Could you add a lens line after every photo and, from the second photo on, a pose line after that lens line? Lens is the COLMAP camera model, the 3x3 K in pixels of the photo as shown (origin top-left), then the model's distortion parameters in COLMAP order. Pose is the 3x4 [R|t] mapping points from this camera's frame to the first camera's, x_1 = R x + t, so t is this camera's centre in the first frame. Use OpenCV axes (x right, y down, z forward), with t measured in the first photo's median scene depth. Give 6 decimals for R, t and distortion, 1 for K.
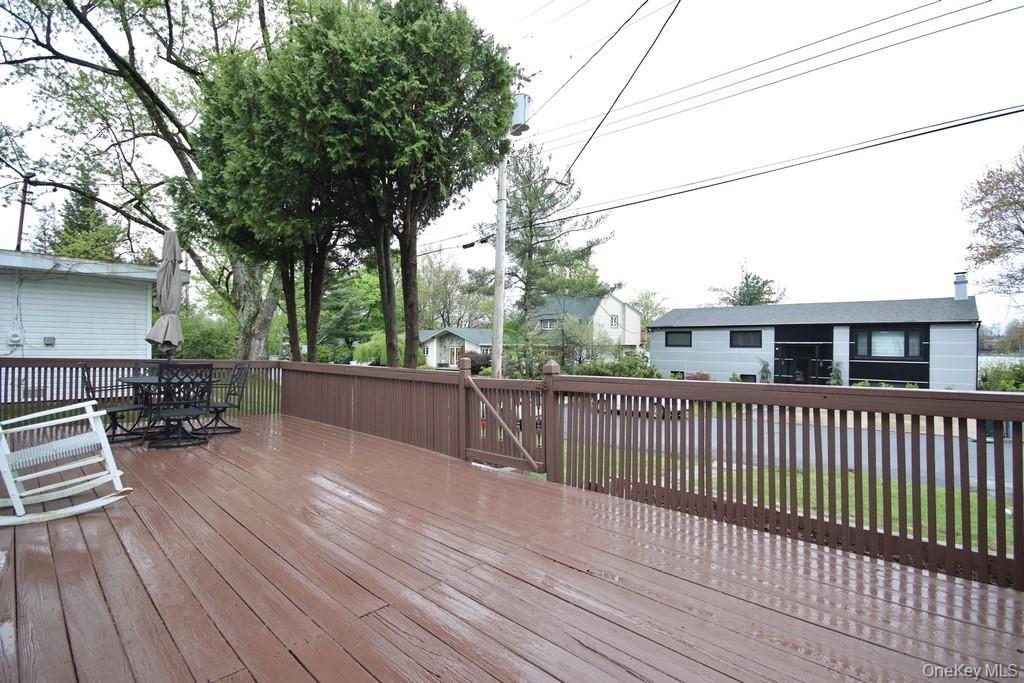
lens RADIAL K [[469.8, 0, 512.0], [0, 469.8, 341.5], [0, 0, 1]] dist [-0.004408, -0.000804]
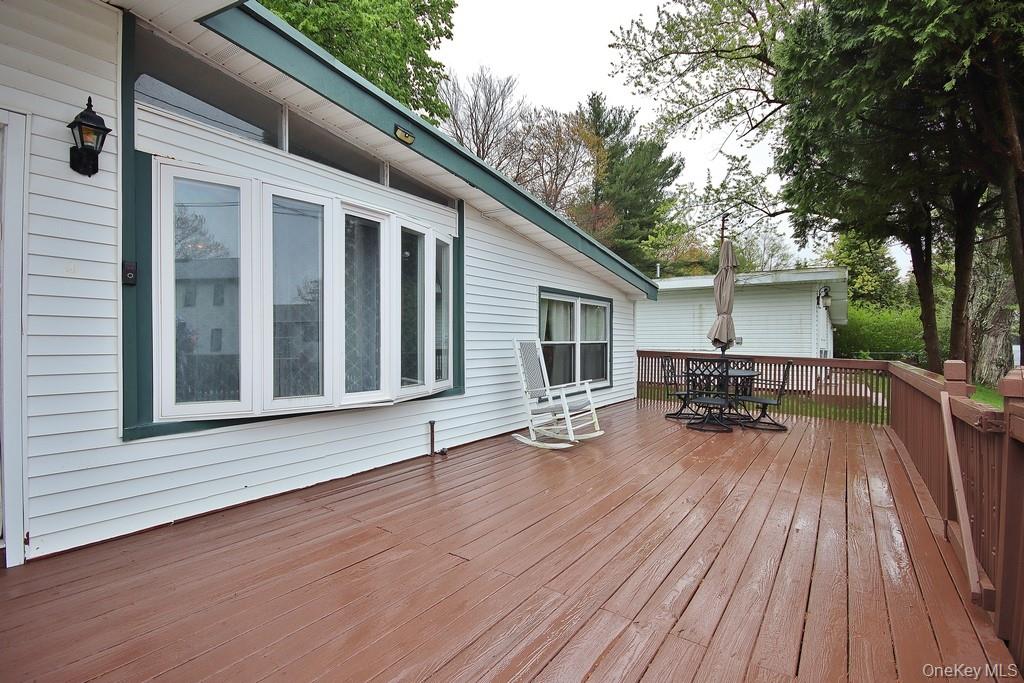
lens RADIAL K [[479.2, 0, 512.0], [0, 479.2, 341.5], [0, 0, 1]] dist [0.000323, -0.000007]
pose [[0.139366, -0.010646, -0.990184, 0.738917], [0.009585, 0.999910, -0.009401, 0.025217], [0.990194, -0.008180, 0.139456, 0.702146]]
